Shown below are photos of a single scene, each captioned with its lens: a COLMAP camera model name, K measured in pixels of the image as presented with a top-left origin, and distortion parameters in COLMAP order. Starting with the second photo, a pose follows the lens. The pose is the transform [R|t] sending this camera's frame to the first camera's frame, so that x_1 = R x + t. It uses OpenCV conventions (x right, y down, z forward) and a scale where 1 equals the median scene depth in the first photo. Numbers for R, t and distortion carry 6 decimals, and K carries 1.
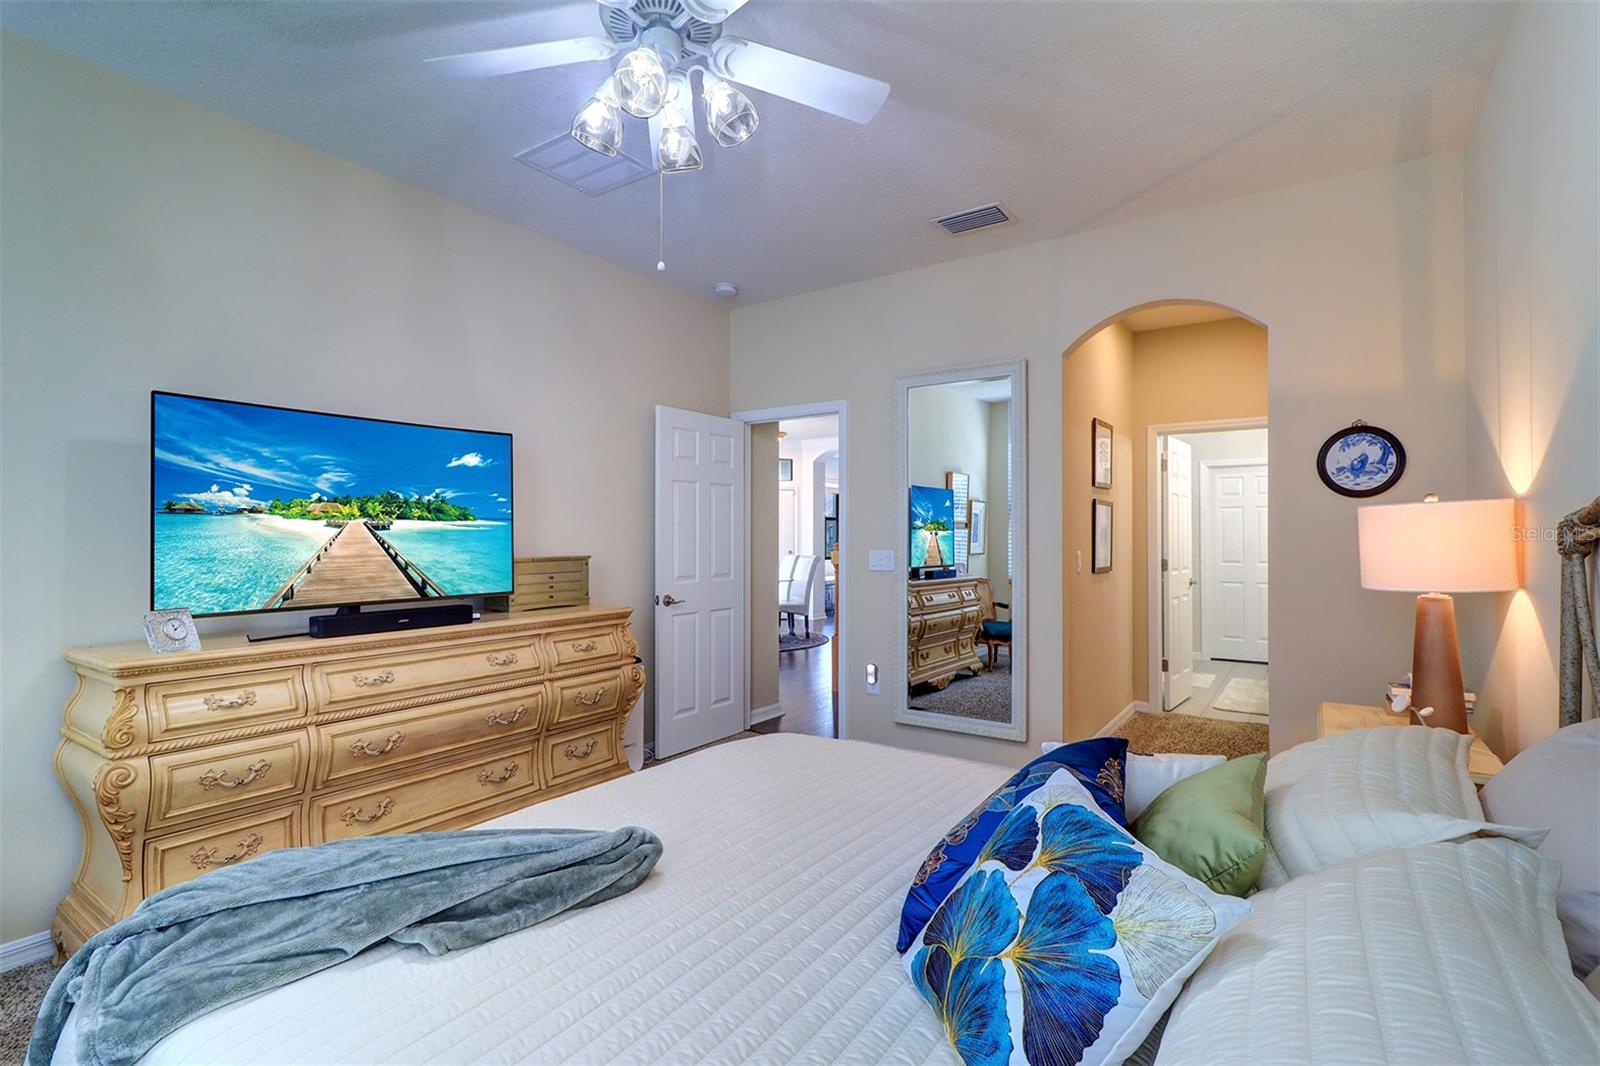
lens RADIAL K [[739.7, 0, 797.7], [0, 739.7, 554.7], [0, 0, 1]] dist [-0.002087, -0.000308]
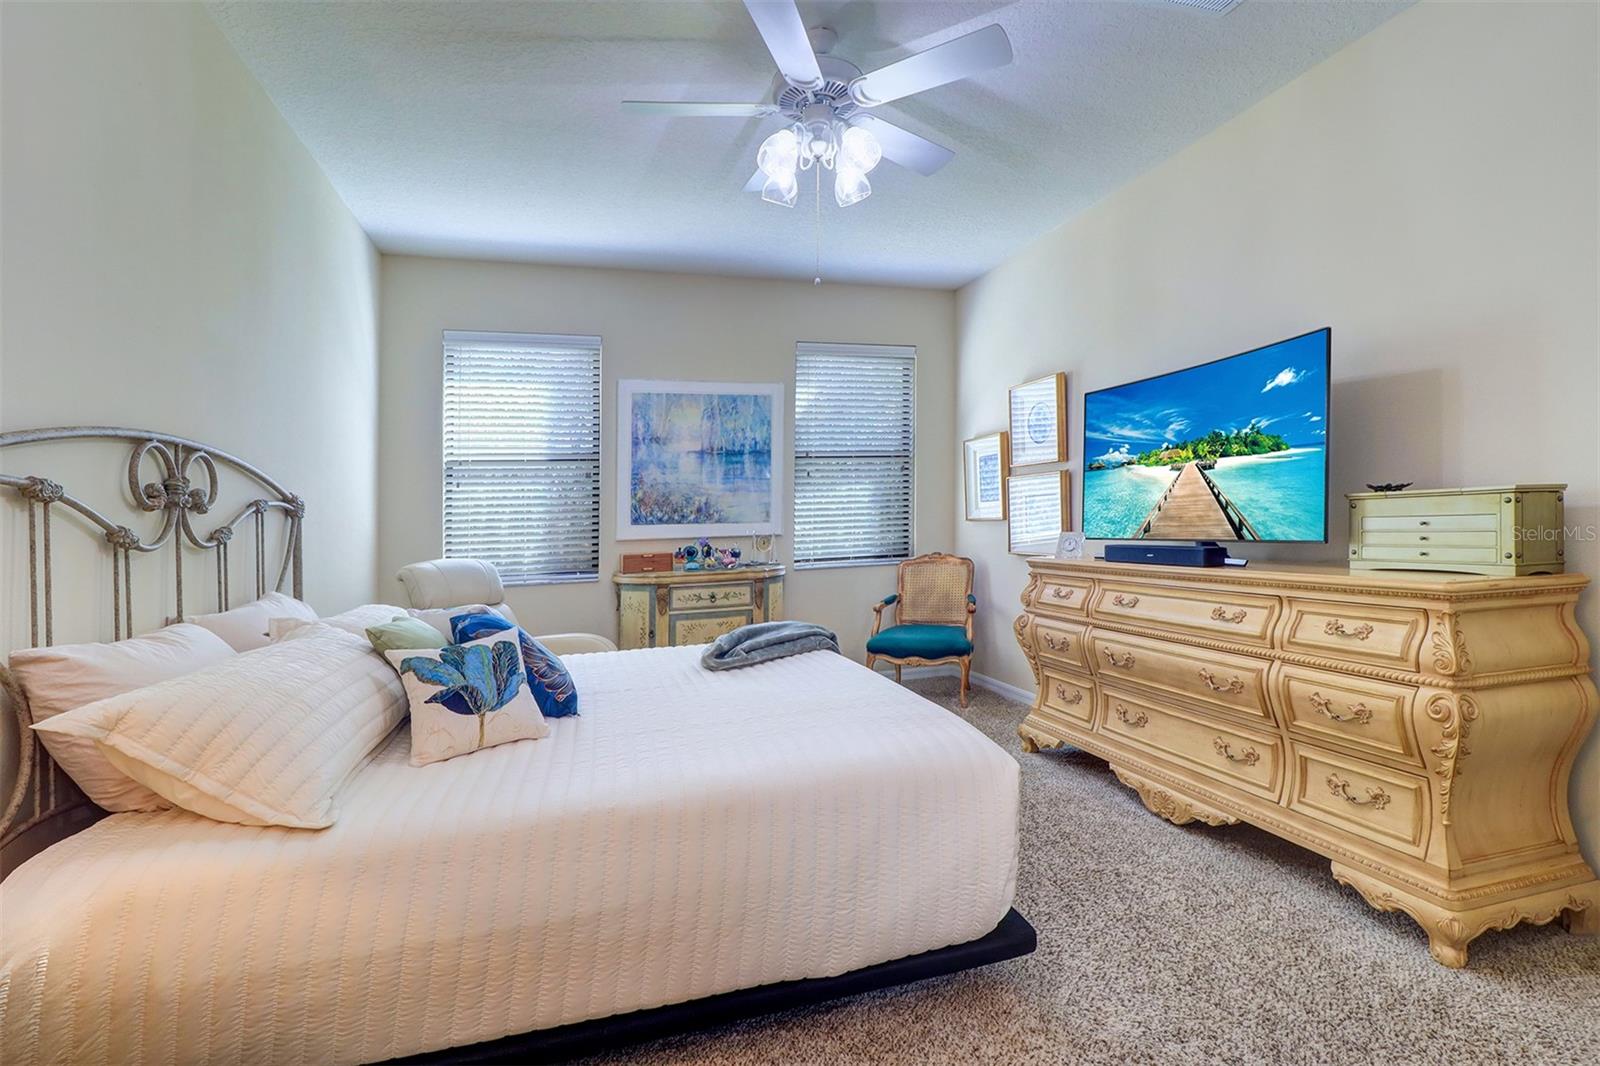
lens RADIAL K [[743.6, 0, 800.4], [0, 743.6, 519.4], [0, 0, 1]] dist [-0.000494, -0.000142]
pose [[-0.629239, 0.013117, -0.777101, 0.606027], [0.008263, 0.999914, 0.010187, 0.020487], [0.777168, -0.000011, -0.629293, 1.234851]]
